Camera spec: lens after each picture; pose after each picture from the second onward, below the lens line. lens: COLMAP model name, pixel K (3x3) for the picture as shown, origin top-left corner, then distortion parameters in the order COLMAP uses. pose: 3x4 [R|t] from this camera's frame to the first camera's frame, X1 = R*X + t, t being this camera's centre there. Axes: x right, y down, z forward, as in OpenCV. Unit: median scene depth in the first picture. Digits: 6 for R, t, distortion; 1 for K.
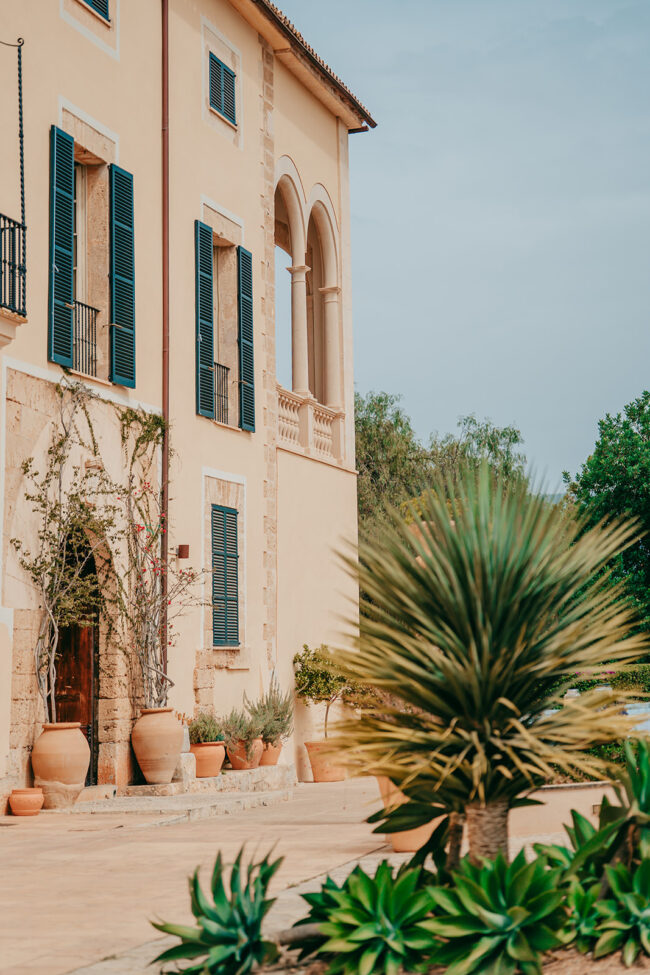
lens RADIAL K [[2347.8, 0, 325.0], [0, 2347.8, 487.5], [0, 0, 1]] dist [-0.073076, 0.236608]
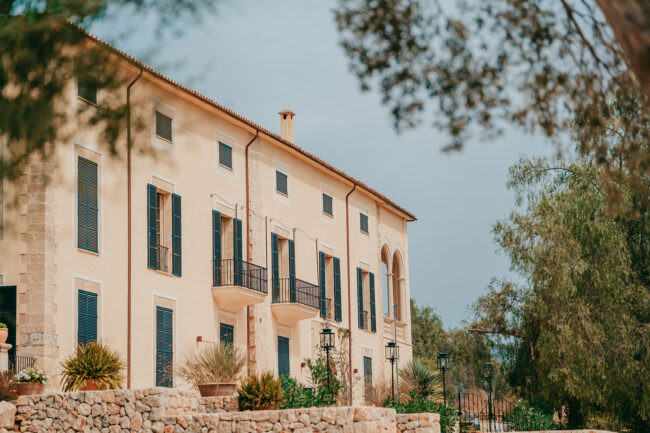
lens RADIAL K [[1565.2, 0, 325.0], [0, 1565.2, 216.5], [0, 0, 1]] dist [-0.073076, 0.236608]
pose [[0.998347, -0.021300, -0.053373, 0.015841], [0.016793, 0.996366, -0.083504, -0.005161], [0.054958, 0.082470, 0.995077, -1.092650]]
